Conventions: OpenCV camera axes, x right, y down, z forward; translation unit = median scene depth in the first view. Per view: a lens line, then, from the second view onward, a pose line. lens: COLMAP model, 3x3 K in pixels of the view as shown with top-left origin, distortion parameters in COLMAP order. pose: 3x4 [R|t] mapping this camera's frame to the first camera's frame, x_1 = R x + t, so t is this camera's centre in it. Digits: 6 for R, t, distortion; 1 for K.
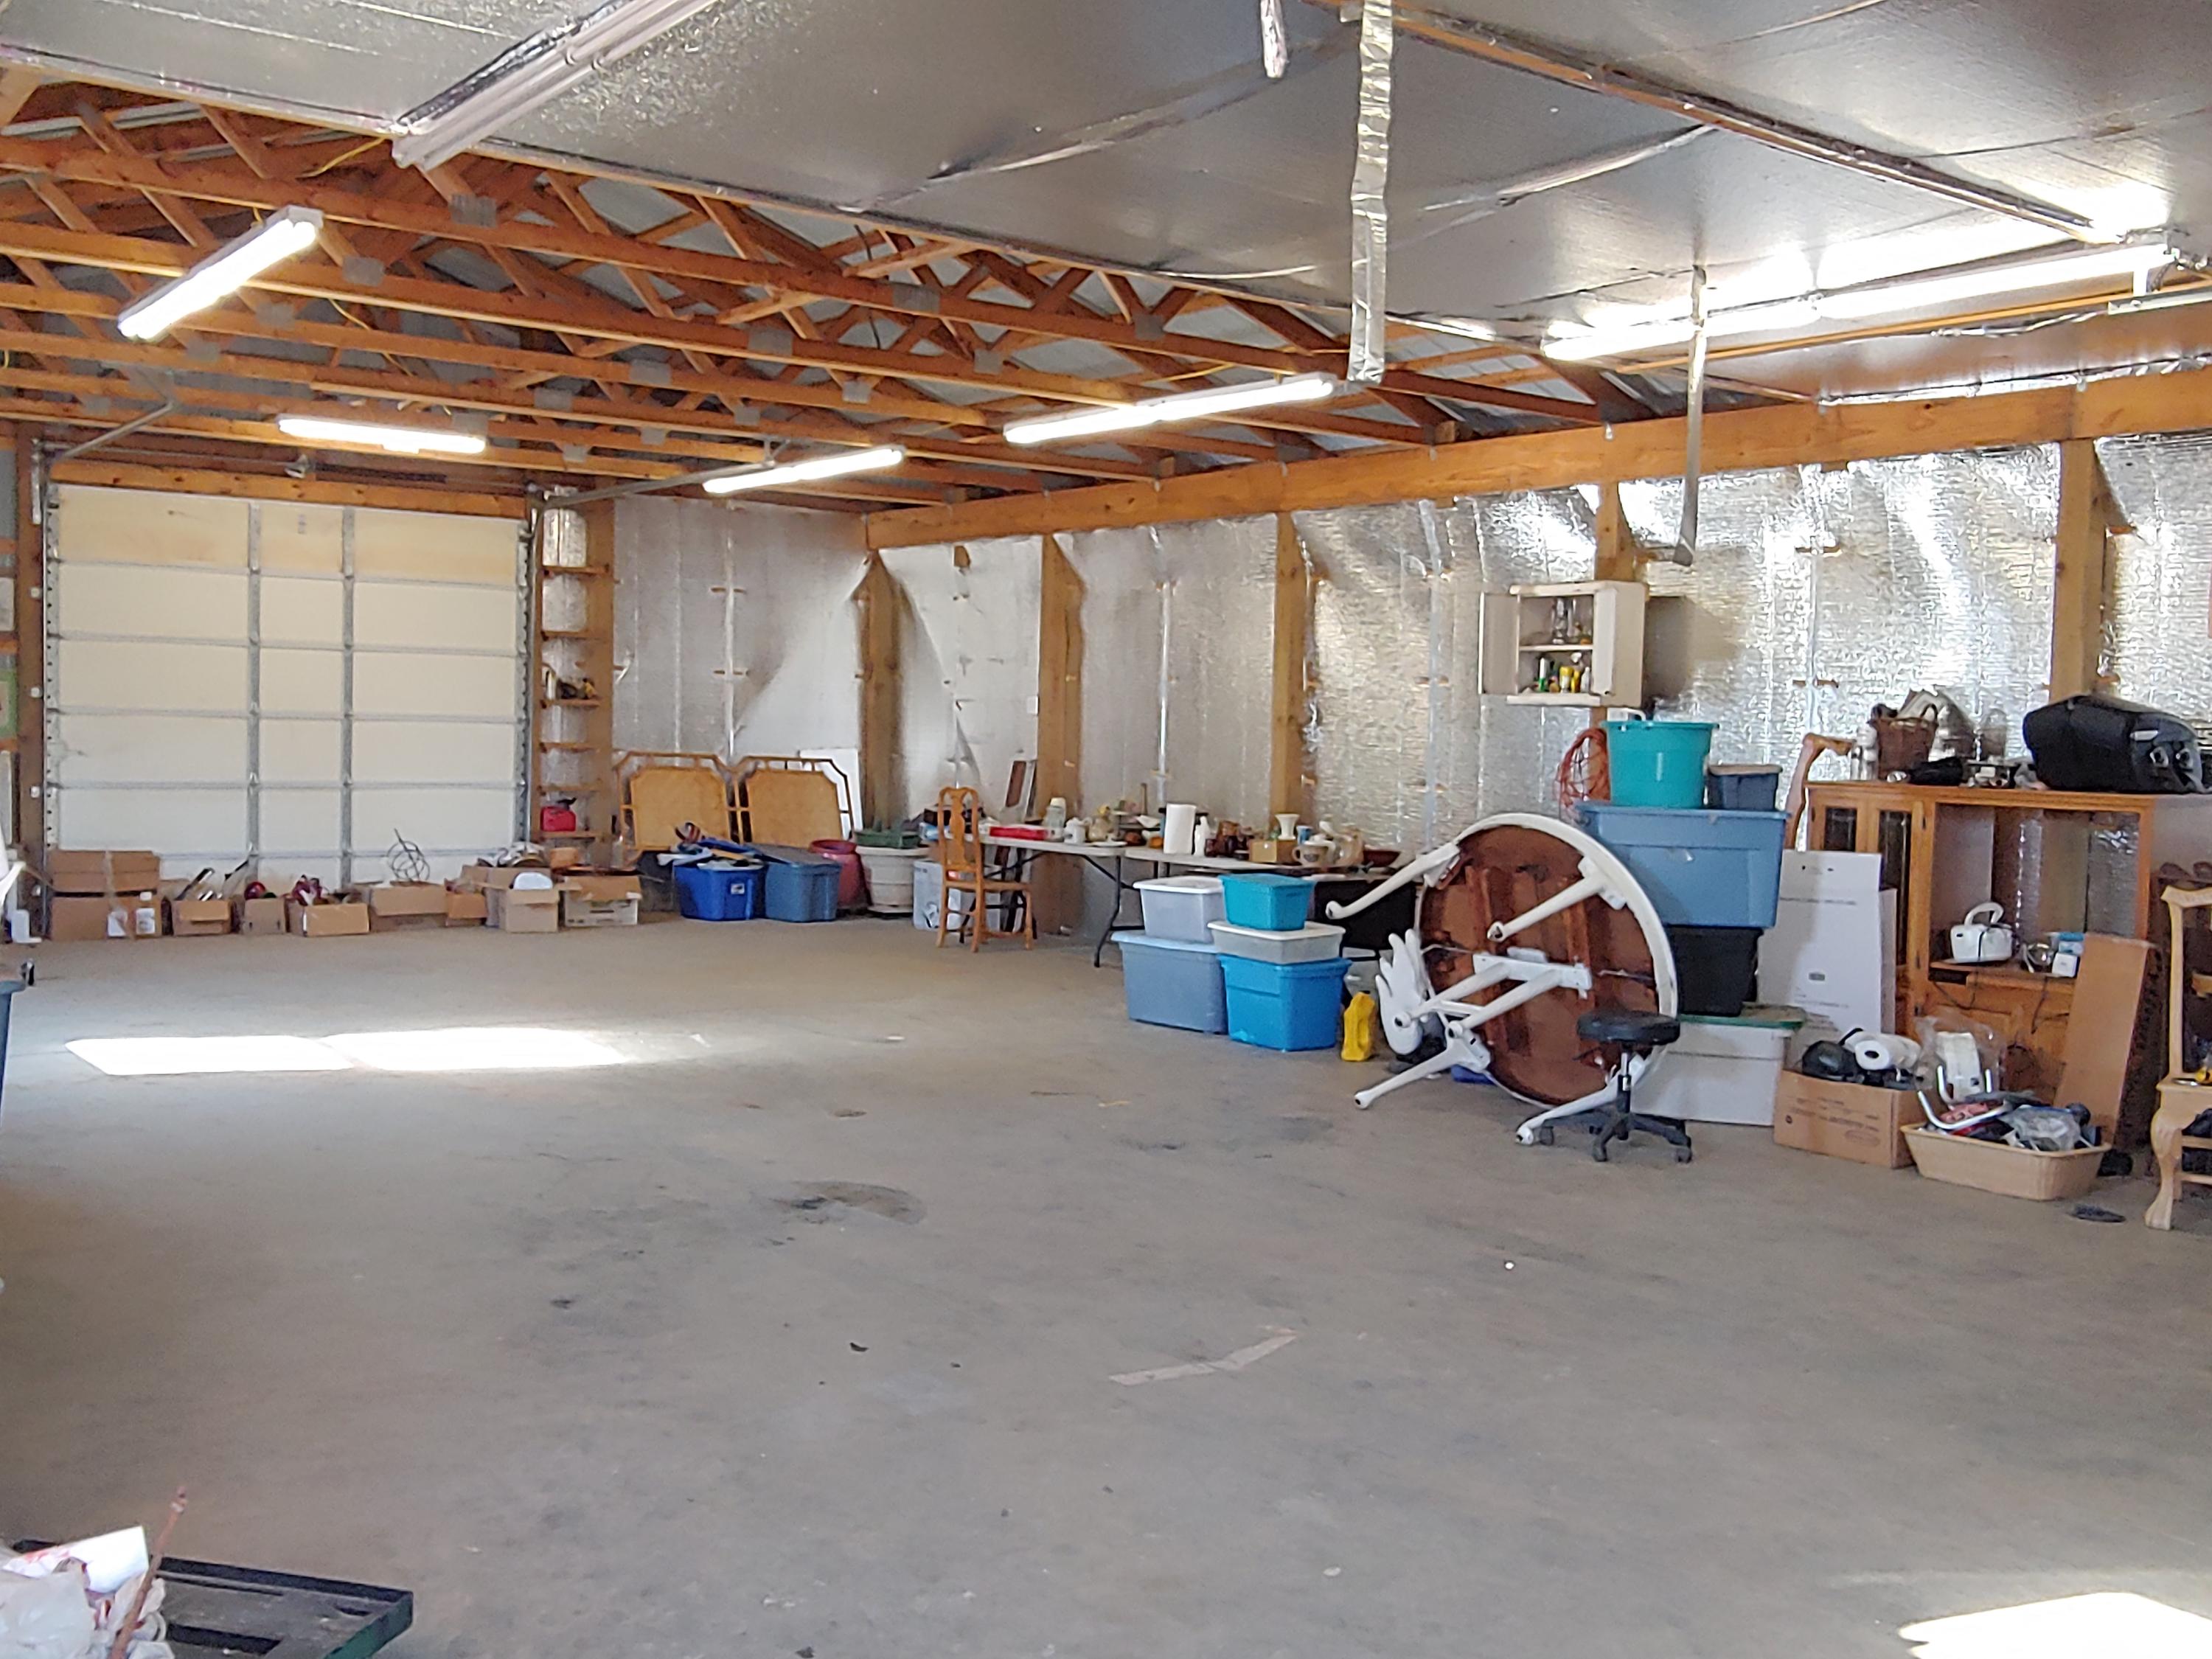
lens RADIAL K [[2094.4, 0, 1093.4], [0, 2094.4, 824.7], [0, 0, 1]] dist [-0.023111, 0.021721]
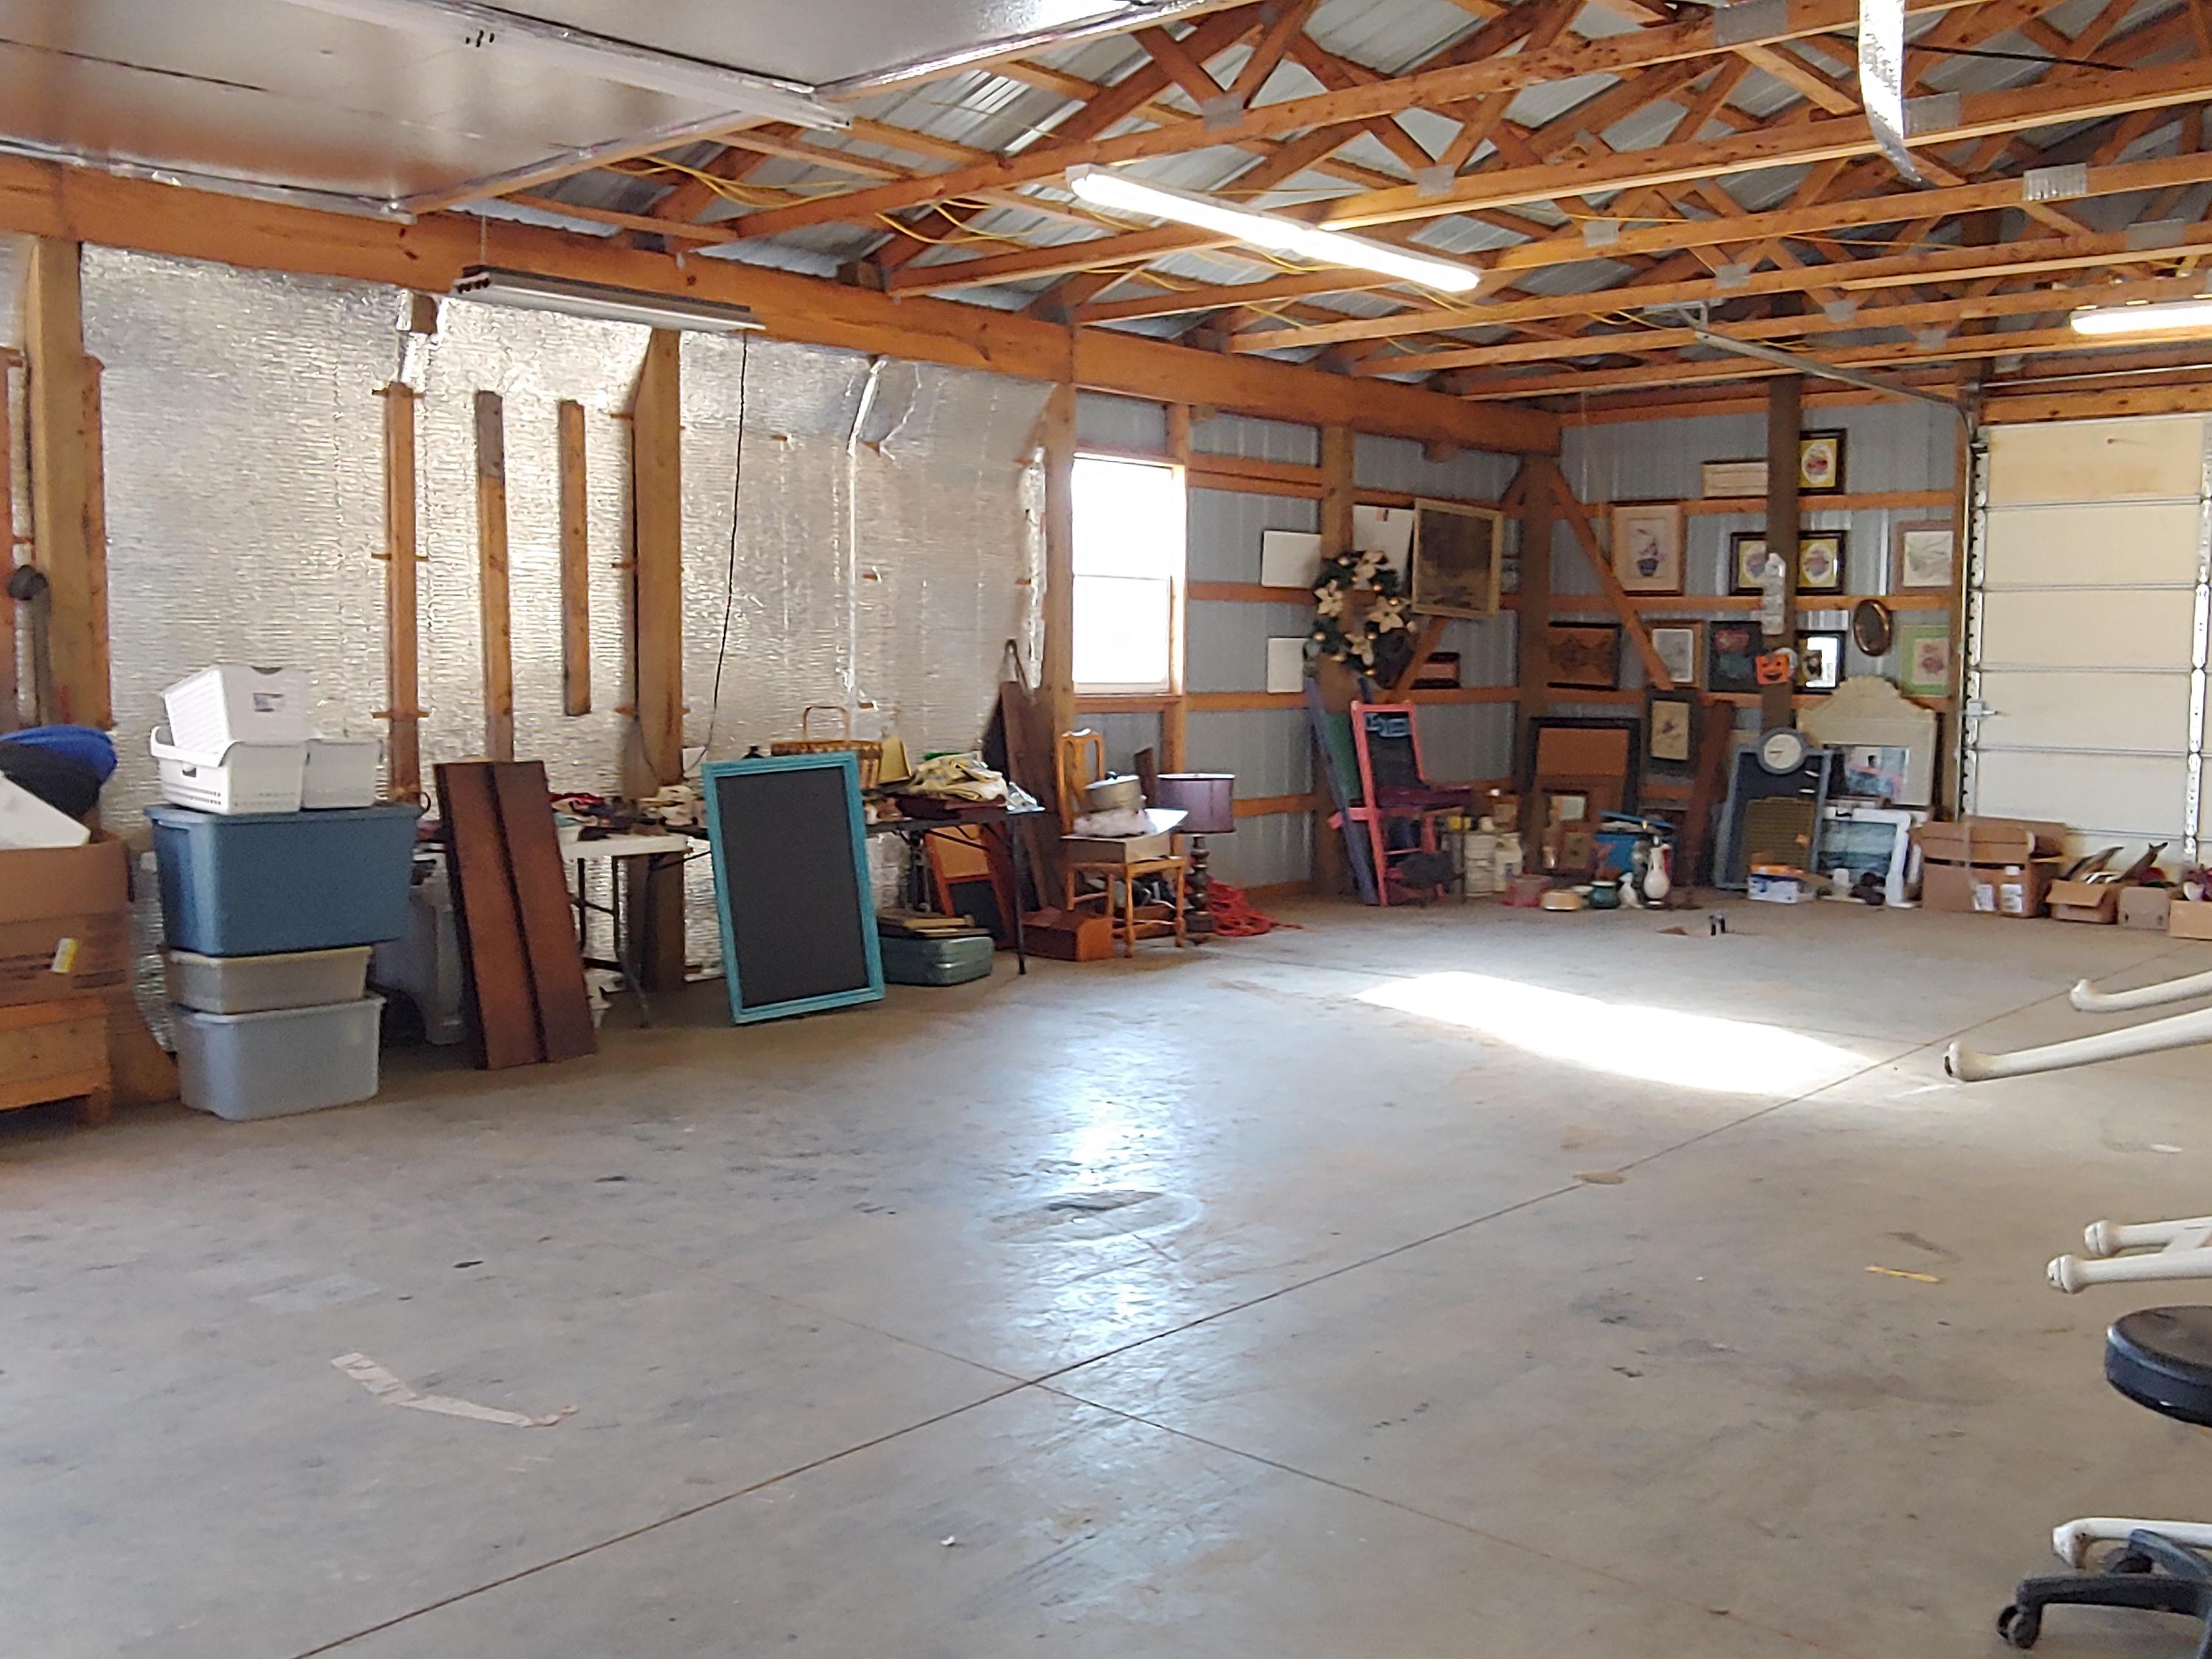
lens RADIAL K [[2094.4, 0, 1093.4], [0, 2094.4, 824.7], [0, 0, 1]] dist [-0.023111, 0.021721]
pose [[0.198158, 0.055410, -0.978603, 0.355637], [-0.050568, 0.997649, 0.046249, -0.007585], [0.978865, 0.040321, 0.200494, 0.425831]]
